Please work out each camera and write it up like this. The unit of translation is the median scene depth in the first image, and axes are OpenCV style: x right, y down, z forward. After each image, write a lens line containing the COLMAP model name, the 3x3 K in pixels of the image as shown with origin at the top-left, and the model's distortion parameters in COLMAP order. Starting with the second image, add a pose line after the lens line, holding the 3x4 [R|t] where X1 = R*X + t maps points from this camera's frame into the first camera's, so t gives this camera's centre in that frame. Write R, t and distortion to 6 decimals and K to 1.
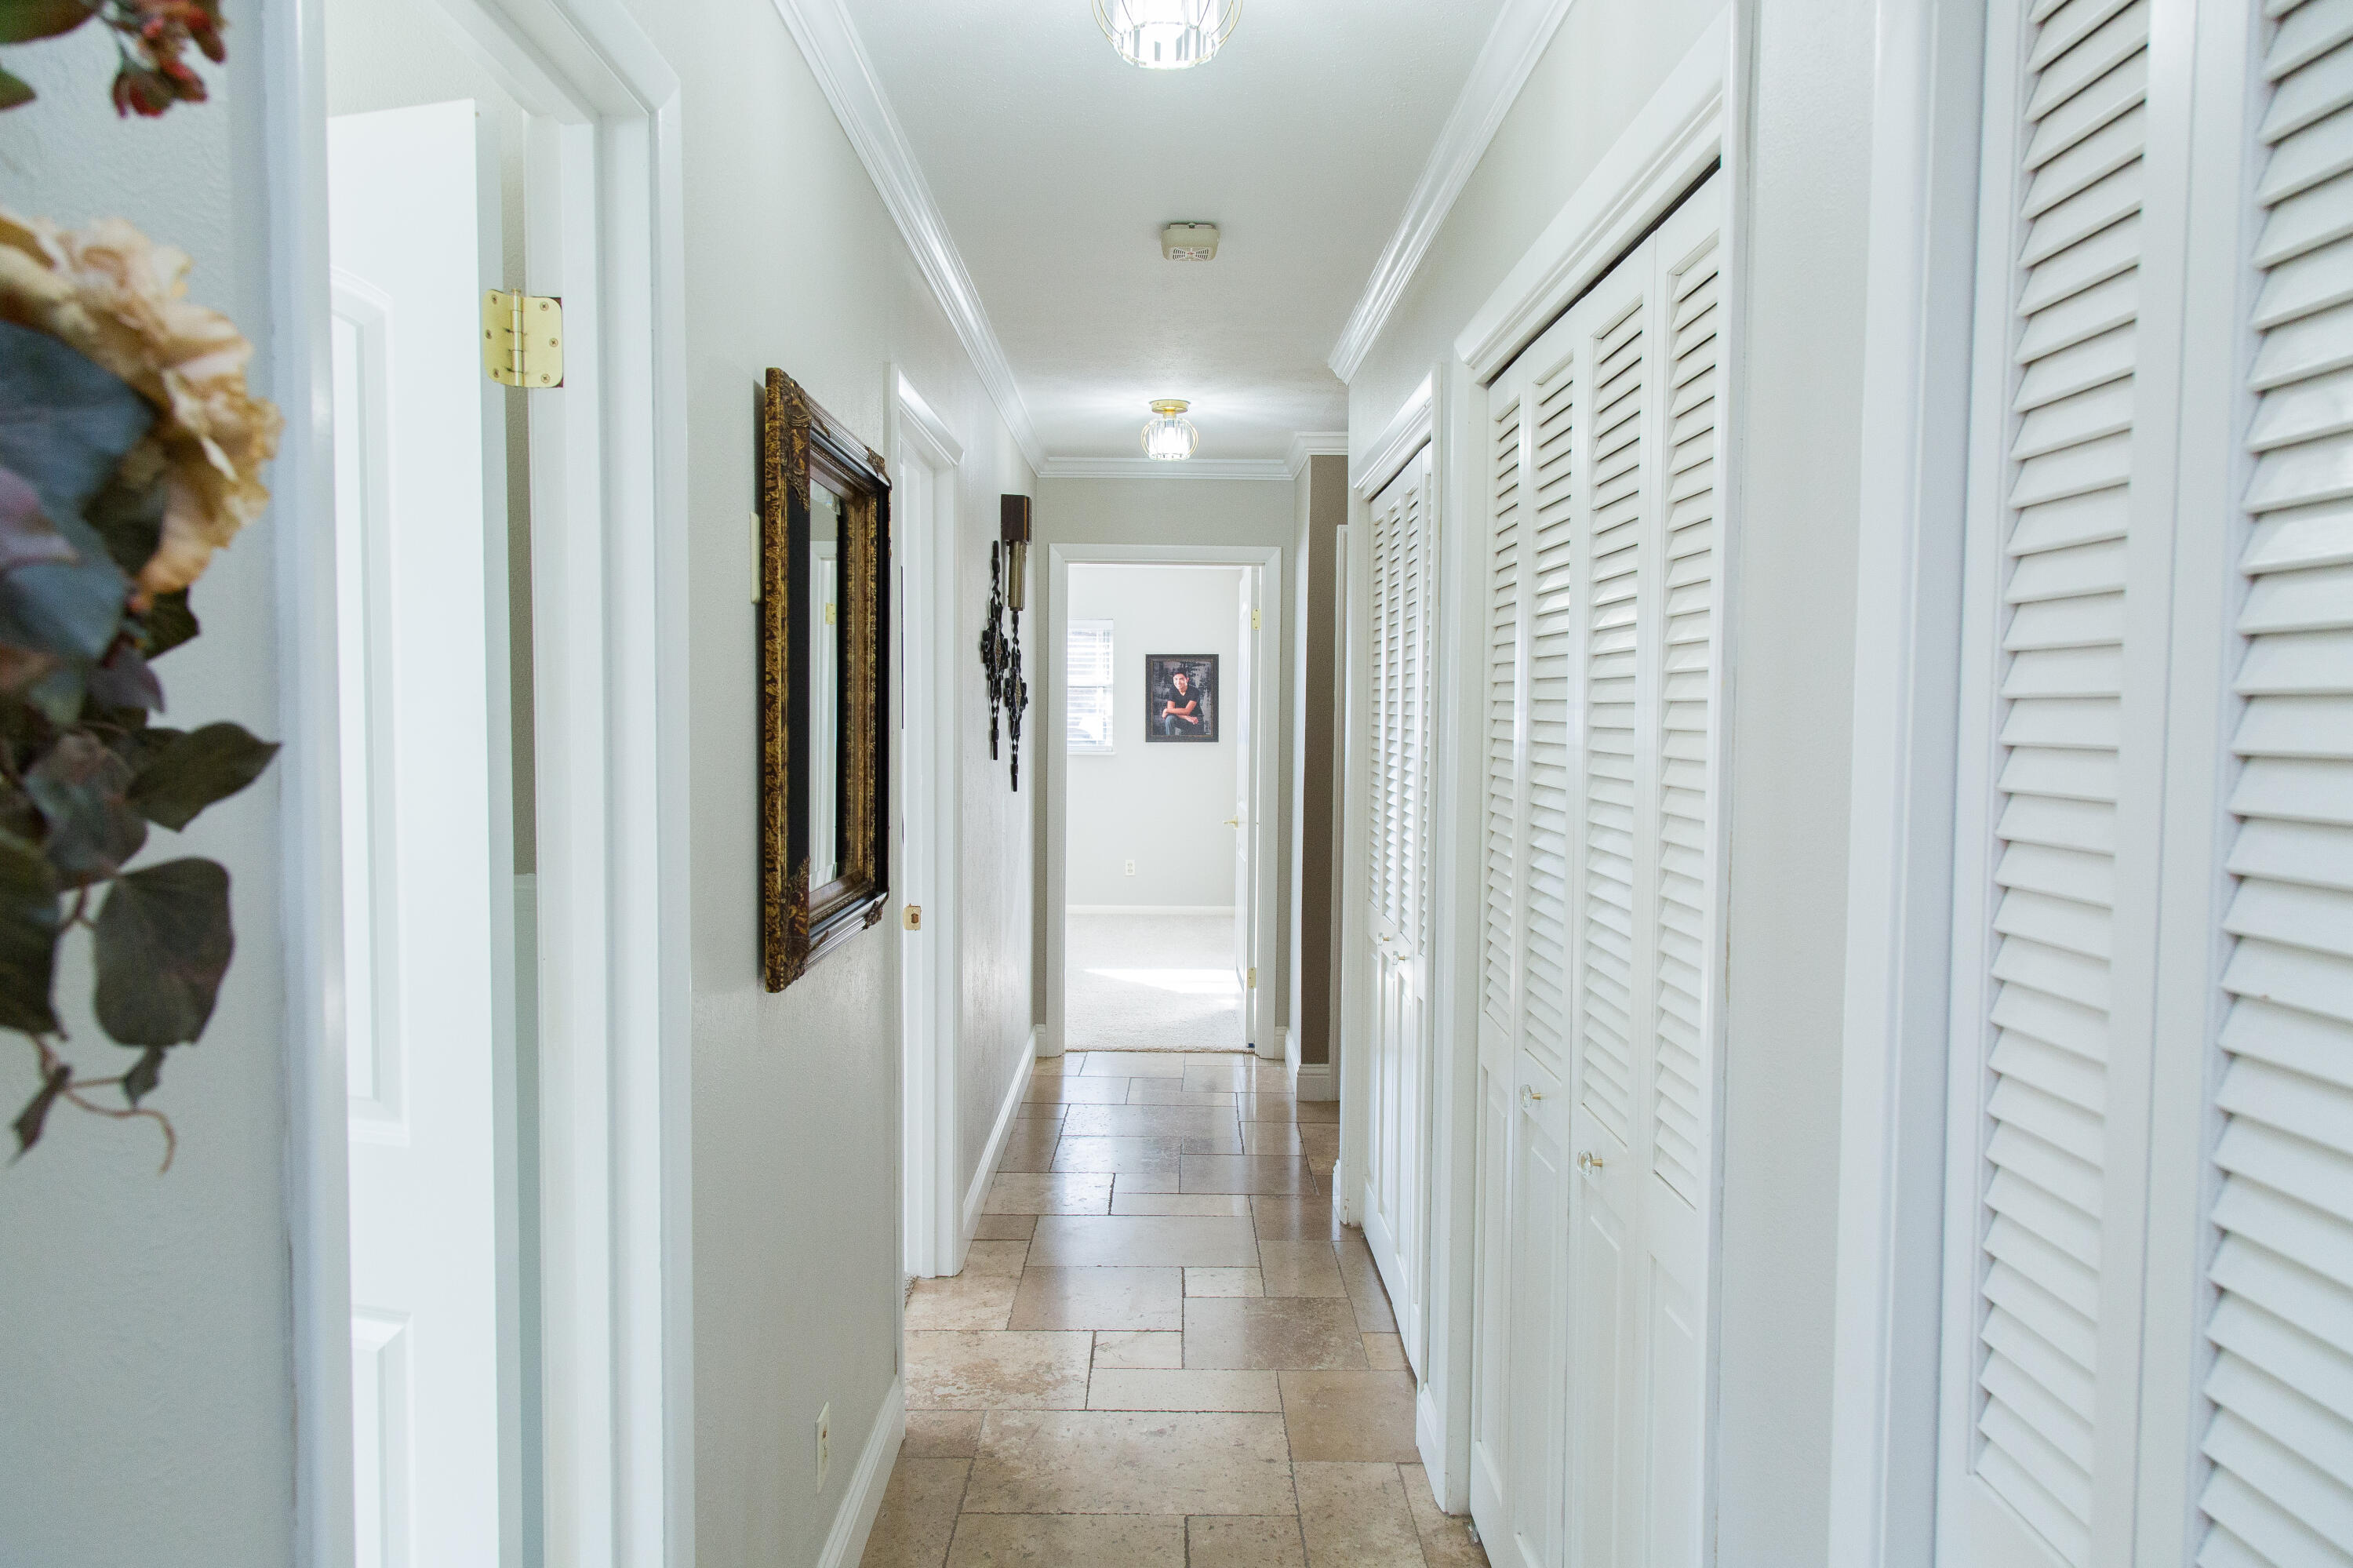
lens RADIAL K [[1560.0, 0, 1184.5], [0, 1560.0, 784.0], [0, 0, 1]] dist [-0.002076, 0.004459]
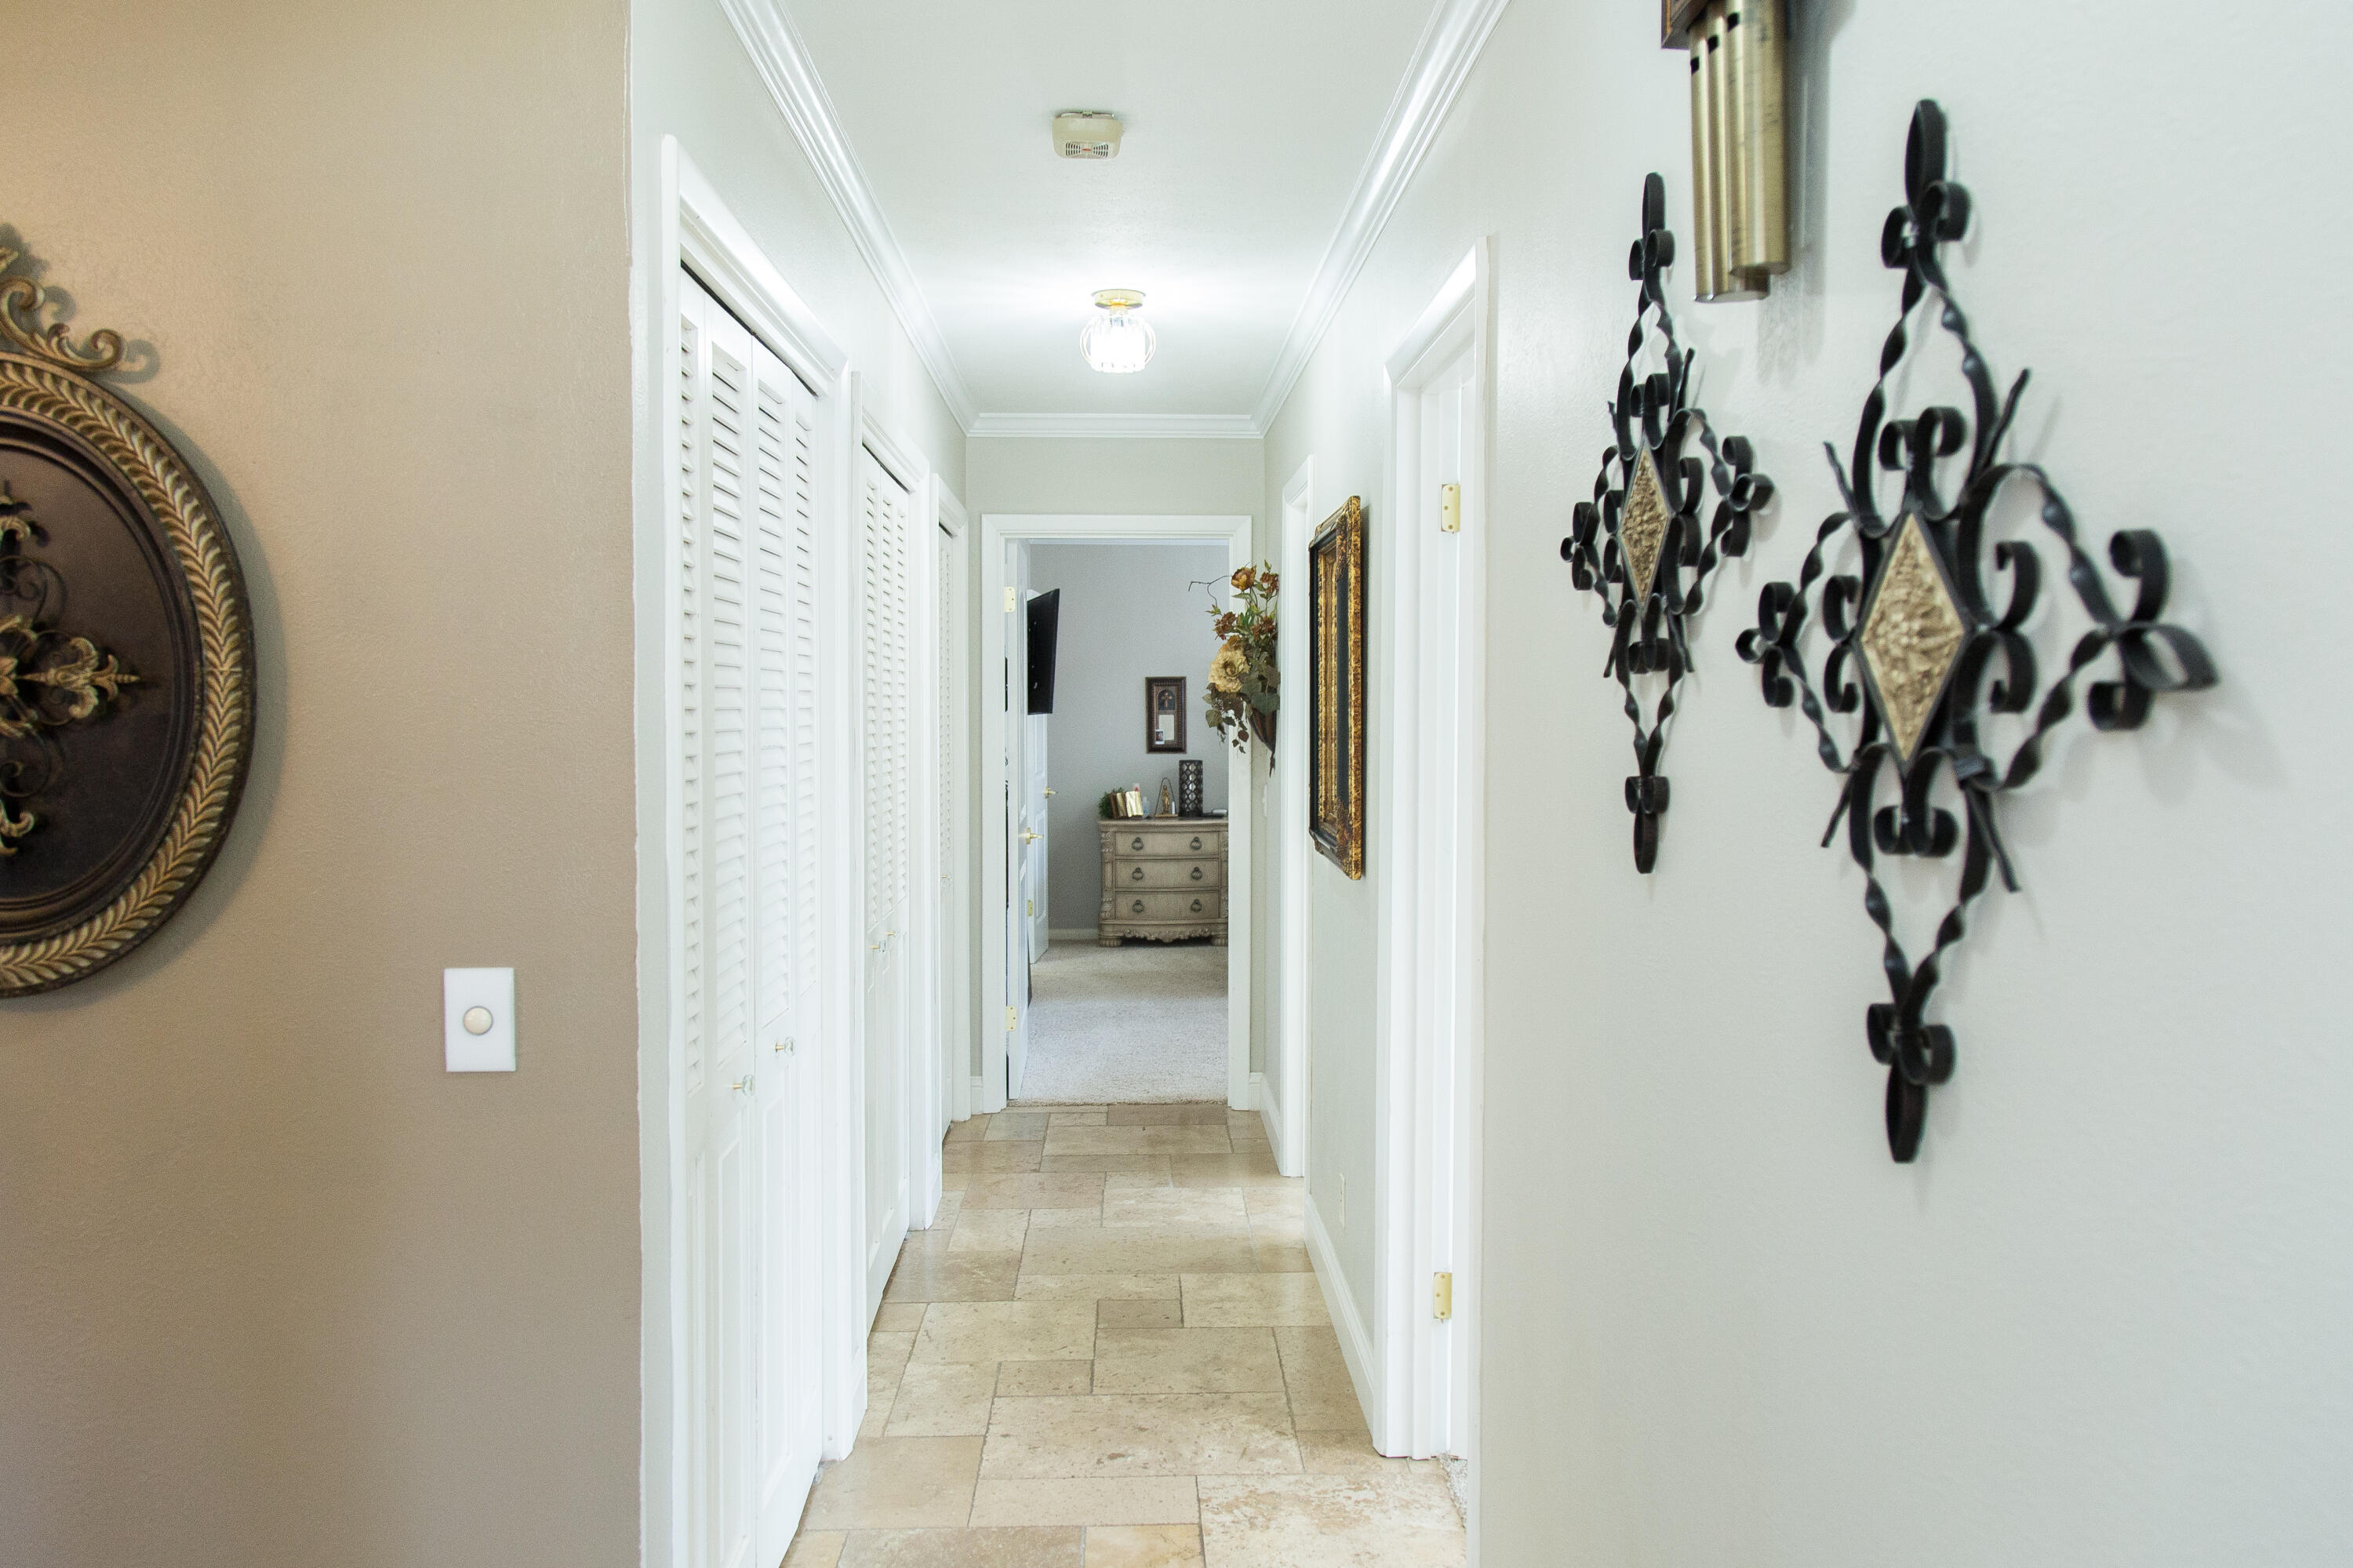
lens RADIAL K [[1560.0, 0, 1184.5], [0, 1560.0, 784.0], [0, 0, 1]] dist [-0.002076, 0.004459]
pose [[-0.999440, -0.015277, -0.029769, -0.023348], [-0.018266, 0.994524, 0.102902, -0.091656], [0.028034, 0.103388, -0.994246, 1.848380]]
